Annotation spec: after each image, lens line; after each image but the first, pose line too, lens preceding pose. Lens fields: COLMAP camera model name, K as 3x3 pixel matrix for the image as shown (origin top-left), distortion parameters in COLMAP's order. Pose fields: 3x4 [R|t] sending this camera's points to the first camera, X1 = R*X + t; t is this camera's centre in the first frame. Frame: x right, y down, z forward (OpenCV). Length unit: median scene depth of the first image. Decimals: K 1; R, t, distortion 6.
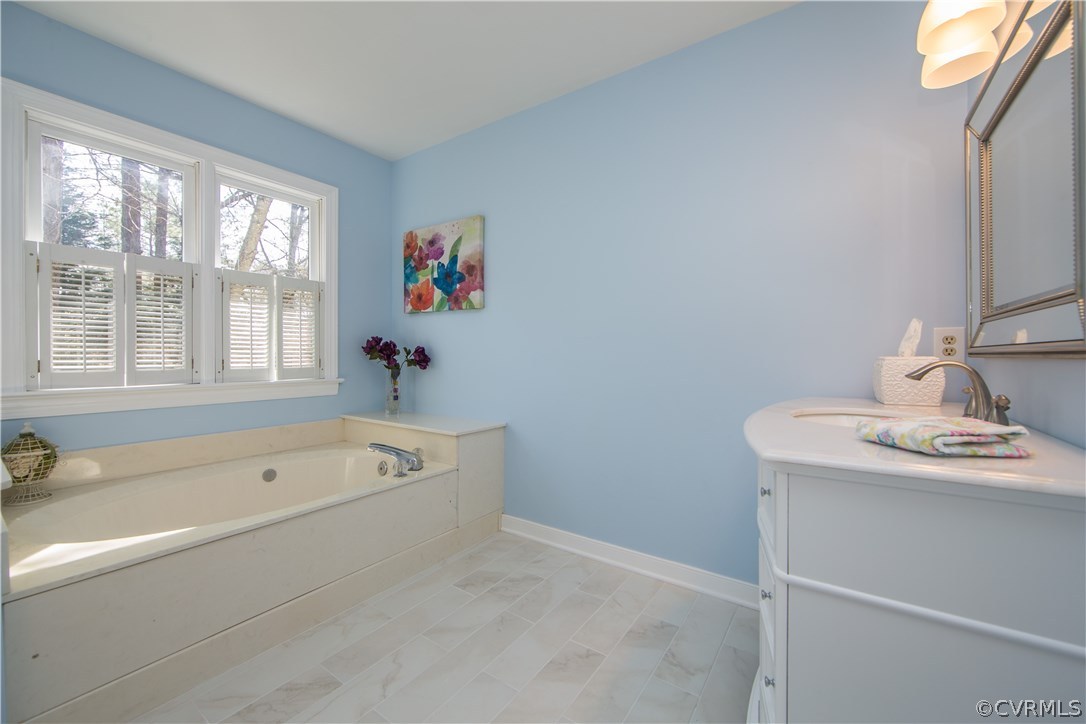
lens RADIAL K [[434.6, 0, 542.4], [0, 434.6, 355.5], [0, 0, 1]] dist [-0.009624, 0.000461]
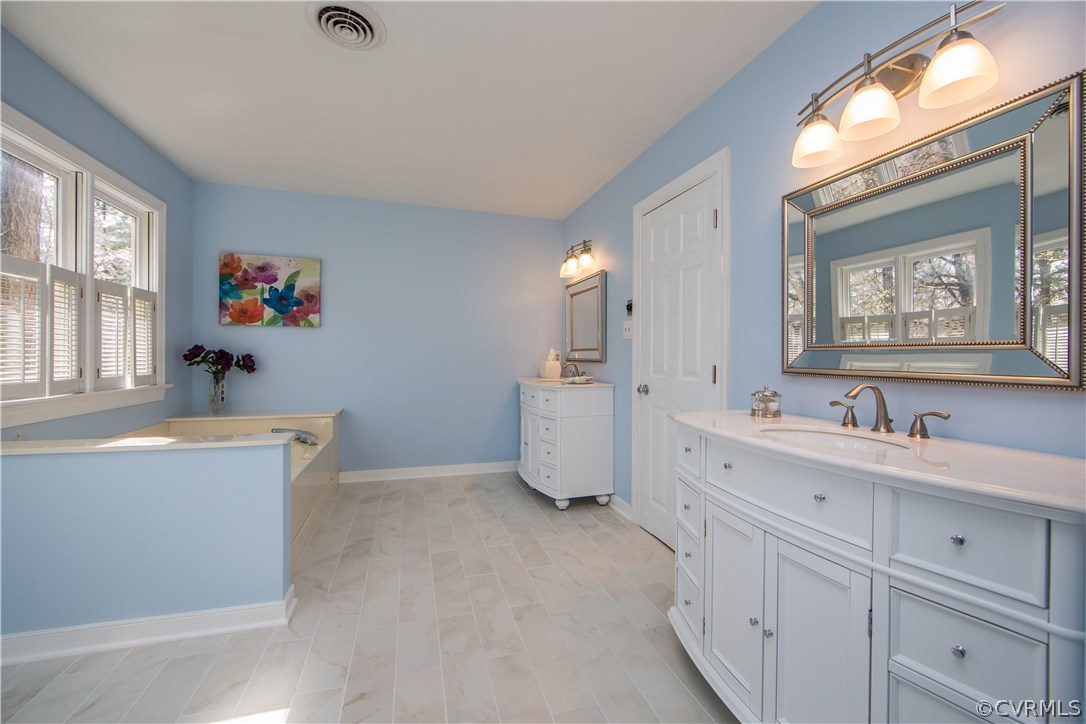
lens RADIAL K [[434.6, 0, 542.3], [0, 434.6, 357.6], [0, 0, 1]] dist [-0.009624, 0.000461]
pose [[0.613151, -0.002259, 0.789962, -0.749717], [-0.000768, 0.999994, 0.003455, -0.016478], [-0.789965, -0.002725, 0.613146, -0.373355]]
